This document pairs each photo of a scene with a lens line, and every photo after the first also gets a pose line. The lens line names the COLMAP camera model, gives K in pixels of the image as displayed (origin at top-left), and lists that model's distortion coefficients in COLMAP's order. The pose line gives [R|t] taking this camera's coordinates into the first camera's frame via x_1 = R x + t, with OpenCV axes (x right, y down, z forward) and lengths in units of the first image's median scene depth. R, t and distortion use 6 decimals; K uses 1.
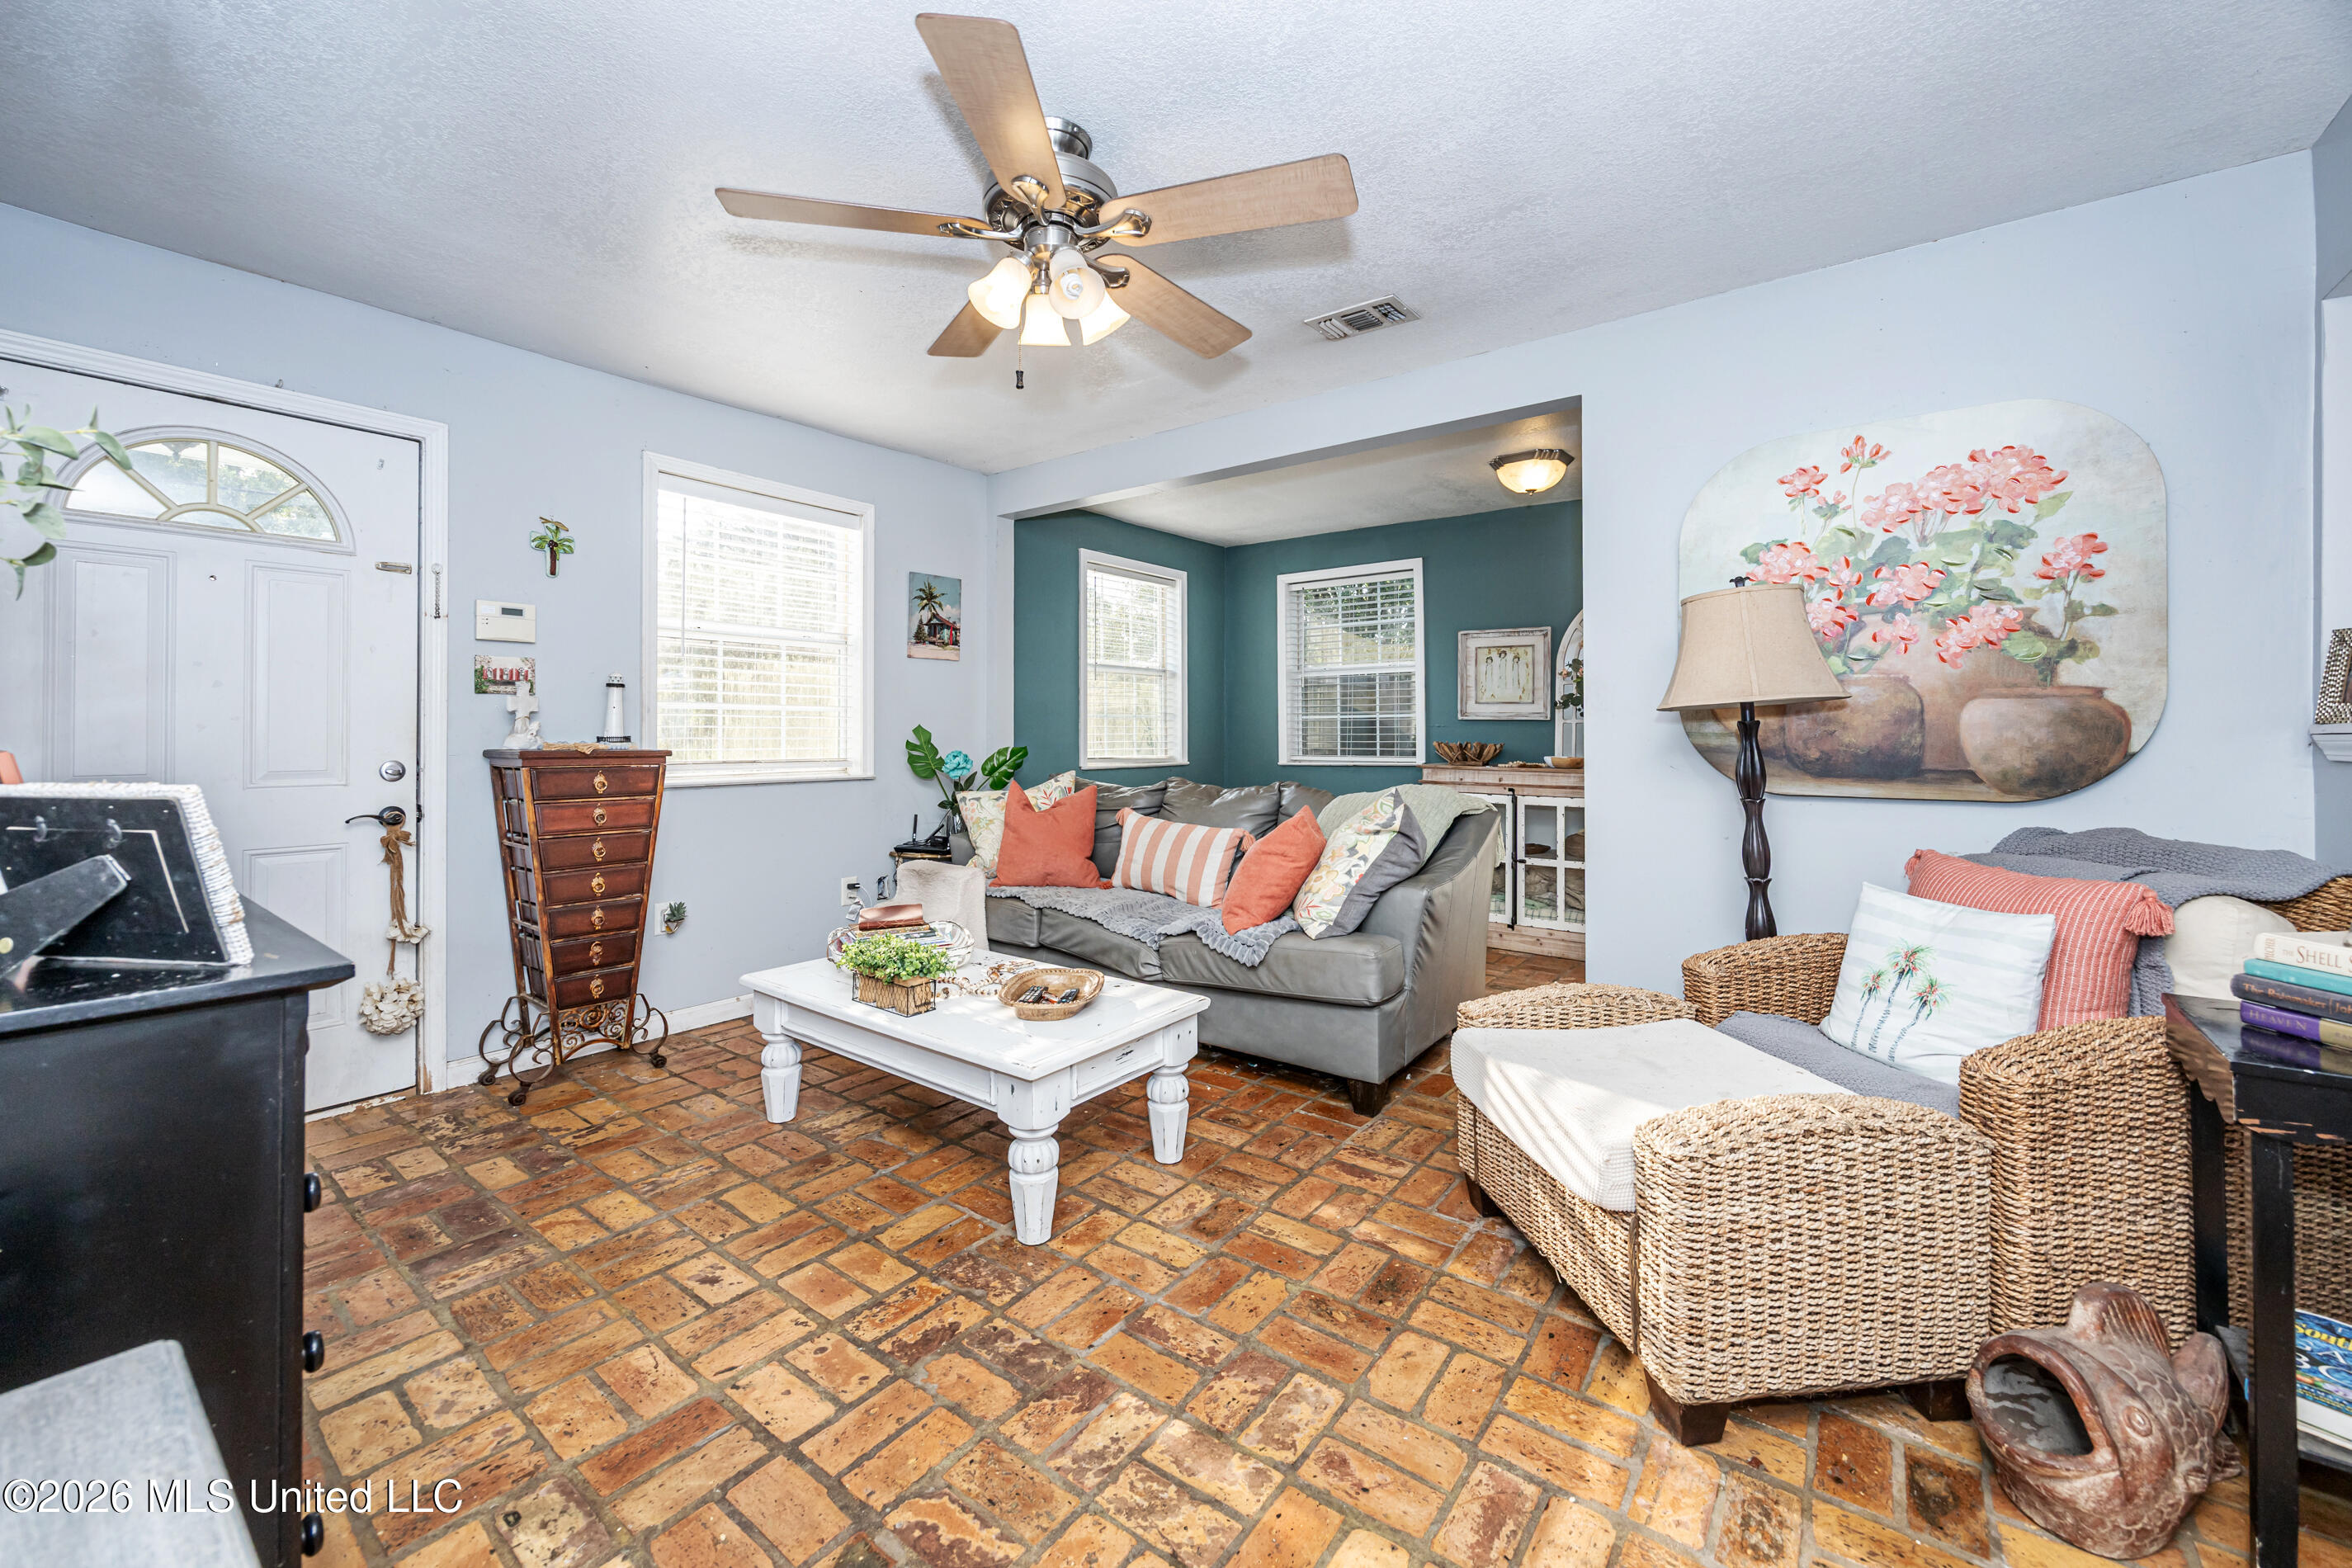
lens RADIAL K [[910.7, 0, 1209.9], [0, 910.7, 726.2], [0, 0, 1]] dist [-0.005789, 0.000365]
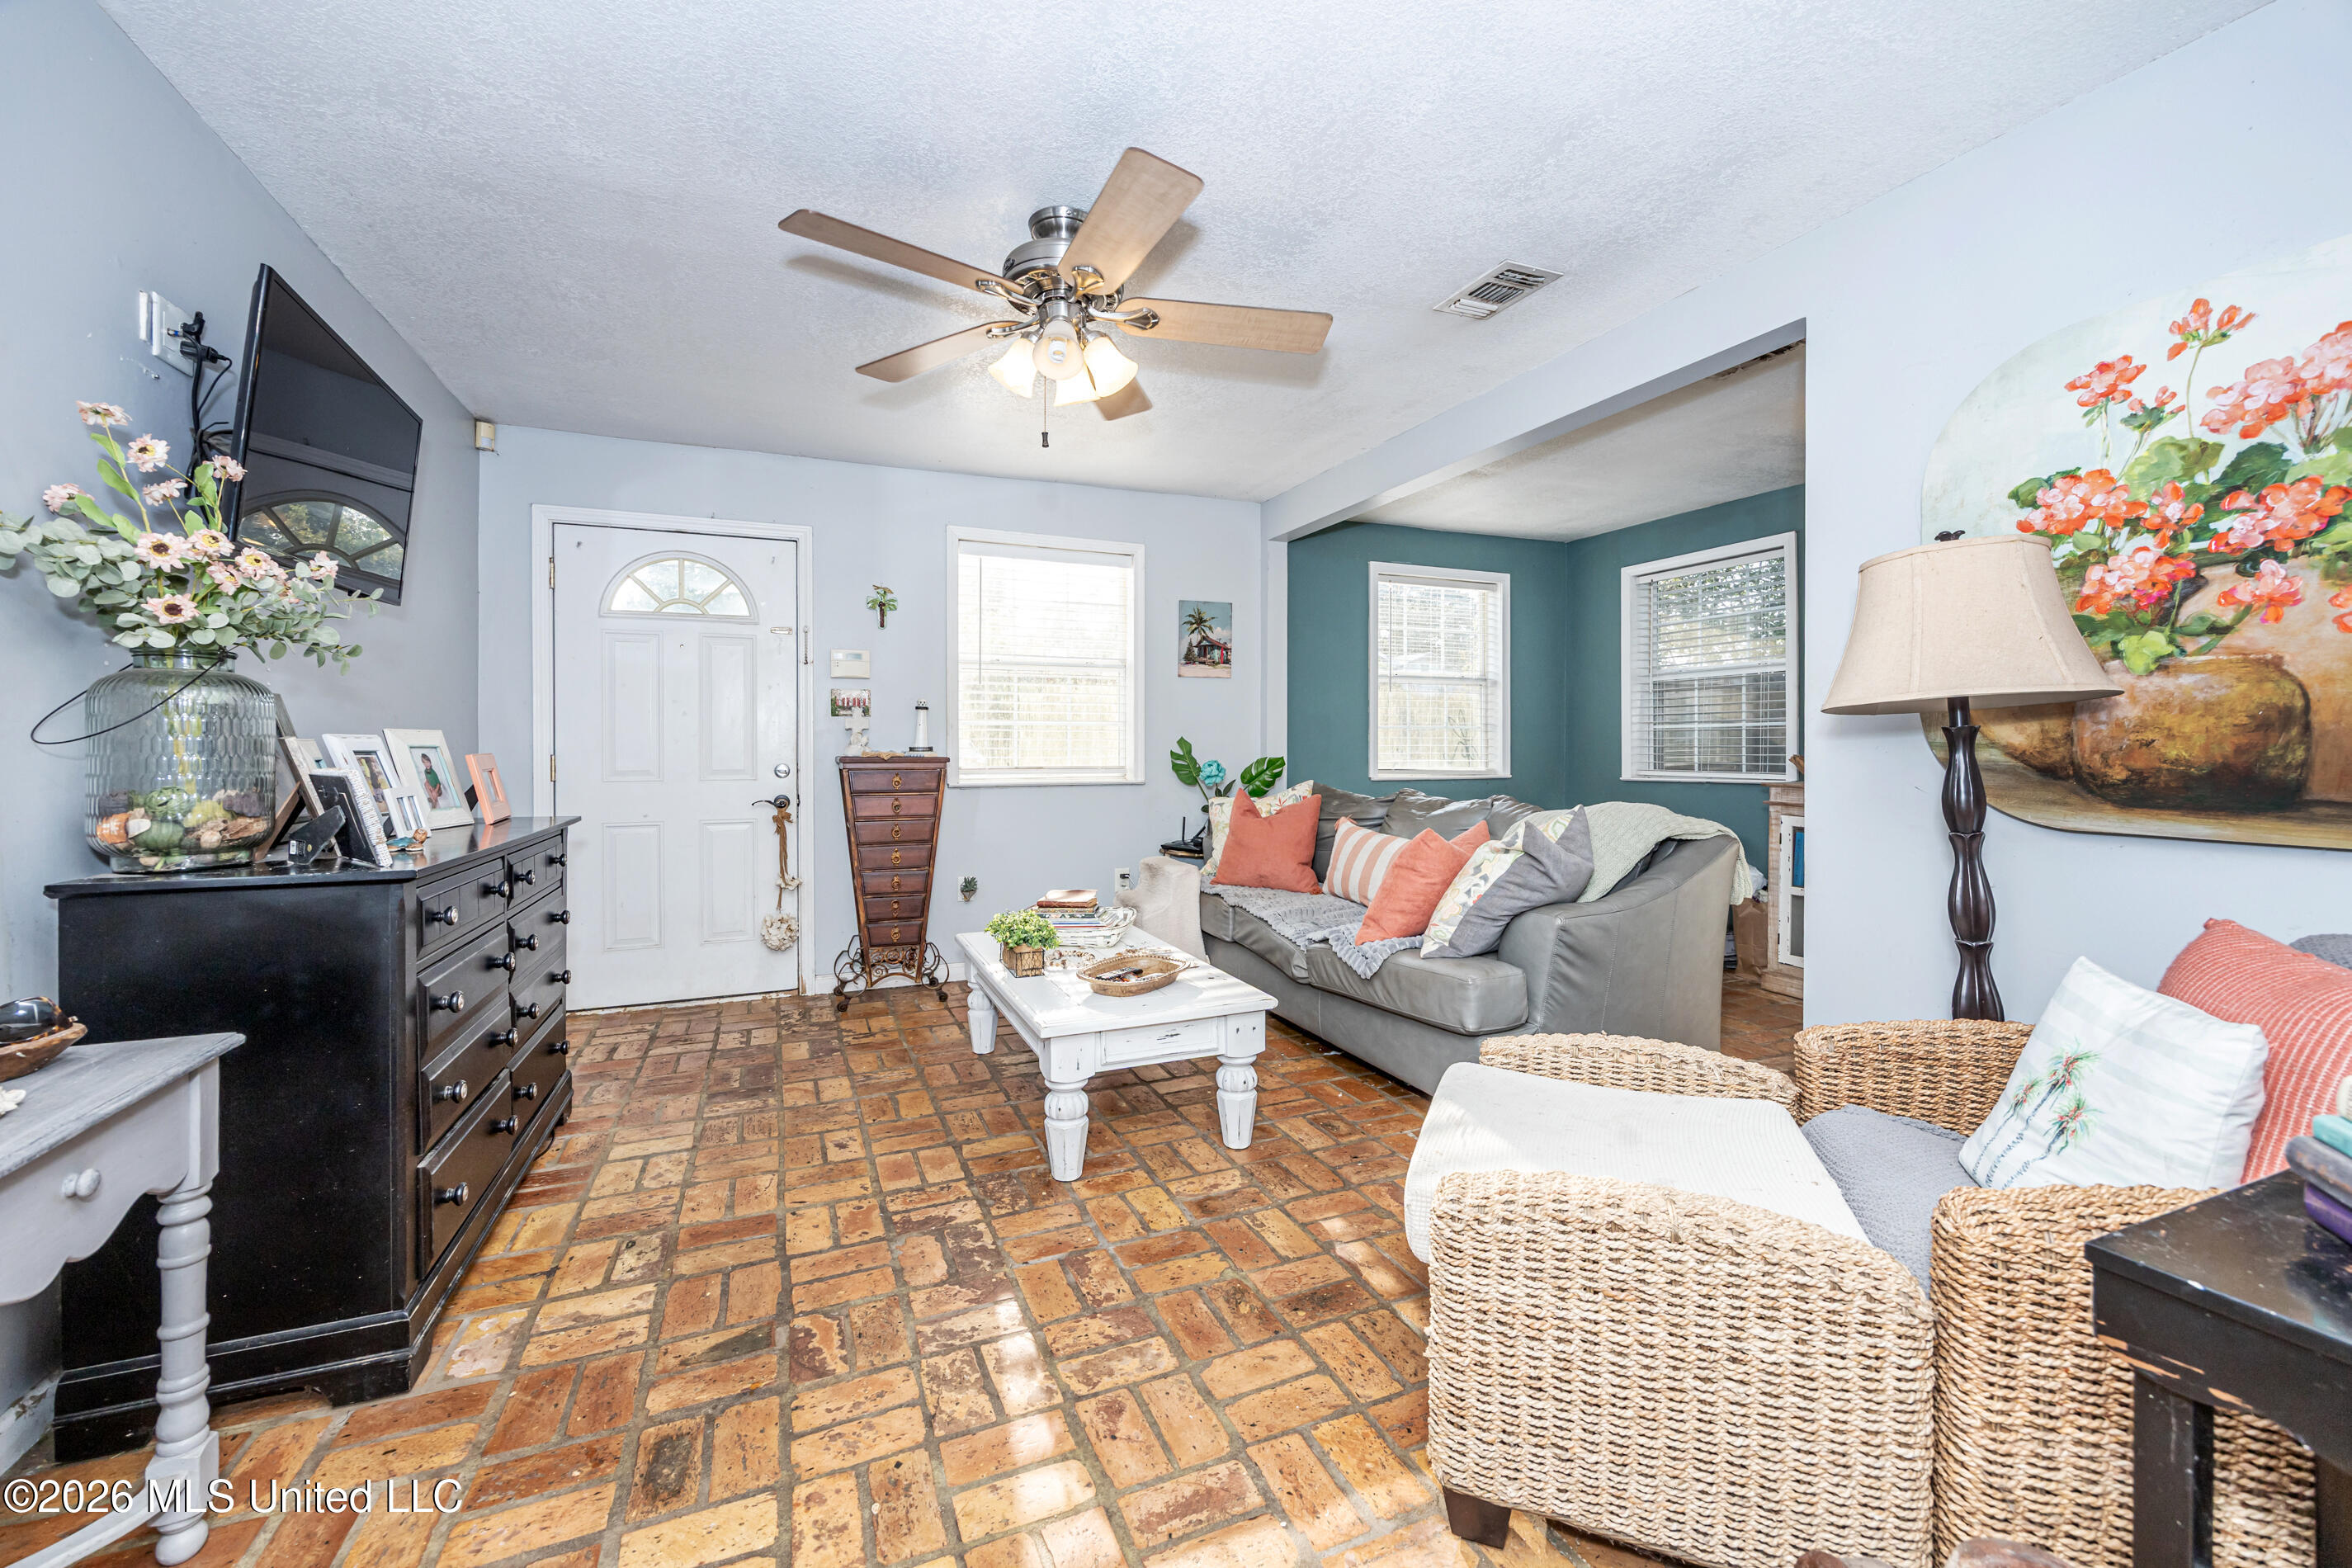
lens RADIAL K [[906.1, 0, 1197.0], [0, 906.1, 752.3], [0, 0, 1]] dist [-0.001940, -0.000569]
pose [[0.874388, 0.004155, -0.485210, 0.361249], [0.003435, 0.999885, 0.014752, 0.001495], [0.485215, -0.014565, 0.874273, 0.050528]]
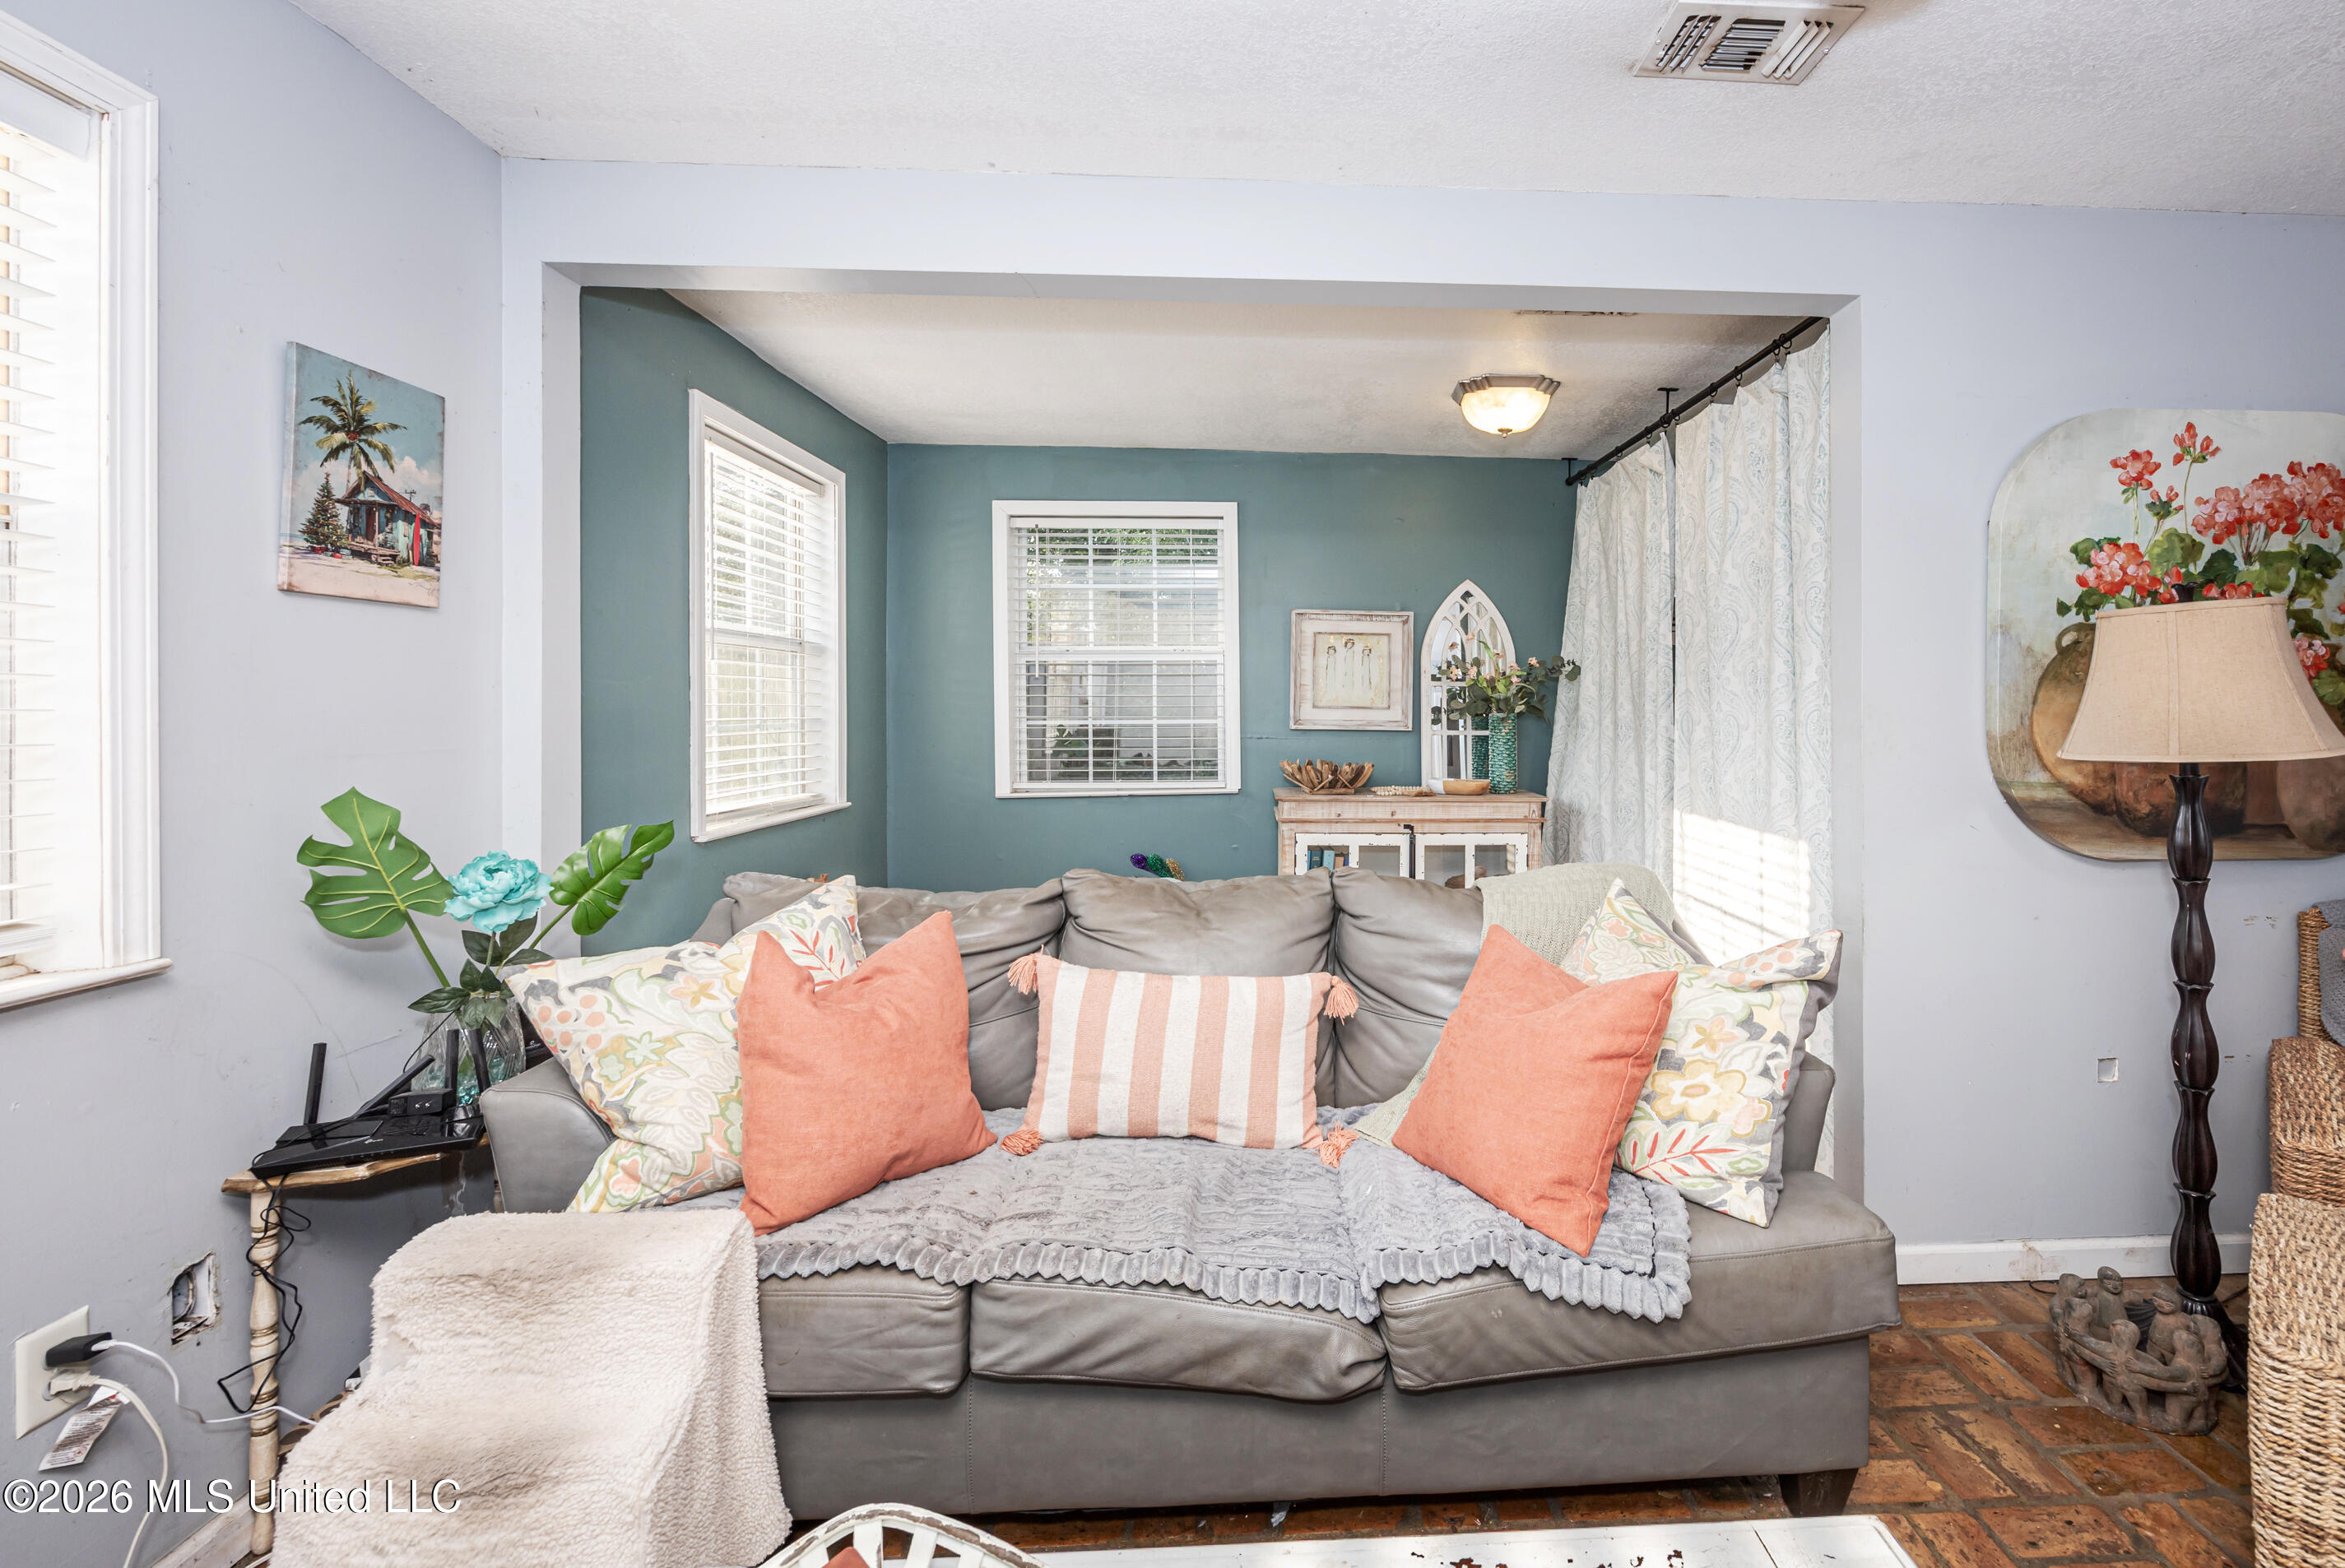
lens RADIAL K [[1008.5, 0, 1409.2], [0, 1008.5, 719.3], [0, 0, 1]] dist [-0.002116, 0.000117]
pose [[0.770617, -0.002283, 0.637294, -0.384733], [-0.004374, 0.999951, 0.008871, -0.050593], [-0.637283, -0.009624, 0.770570, 0.683915]]
